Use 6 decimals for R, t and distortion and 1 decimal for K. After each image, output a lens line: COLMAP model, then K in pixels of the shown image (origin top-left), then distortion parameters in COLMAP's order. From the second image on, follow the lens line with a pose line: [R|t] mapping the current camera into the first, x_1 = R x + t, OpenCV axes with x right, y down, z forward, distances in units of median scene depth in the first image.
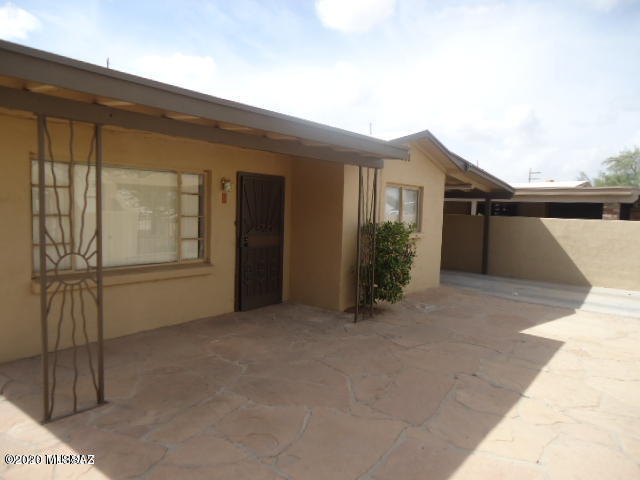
lens RADIAL K [[461.3, 0, 320.0], [0, 461.3, 240.0], [0, 0, 1]] dist [-0.021627, 0.001936]
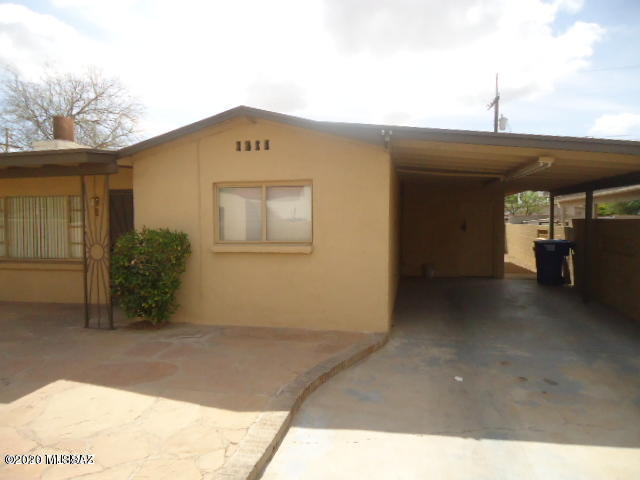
lens RADIAL K [[461.3, 0, 320.0], [0, 461.3, 240.0], [0, 0, 1]] dist [-0.021627, 0.001936]
pose [[0.426750, 0.018150, -0.904188, 1.216204], [-0.045213, 0.998977, -0.001286, -0.041466], [0.903239, 0.041430, 0.427133, 1.045586]]
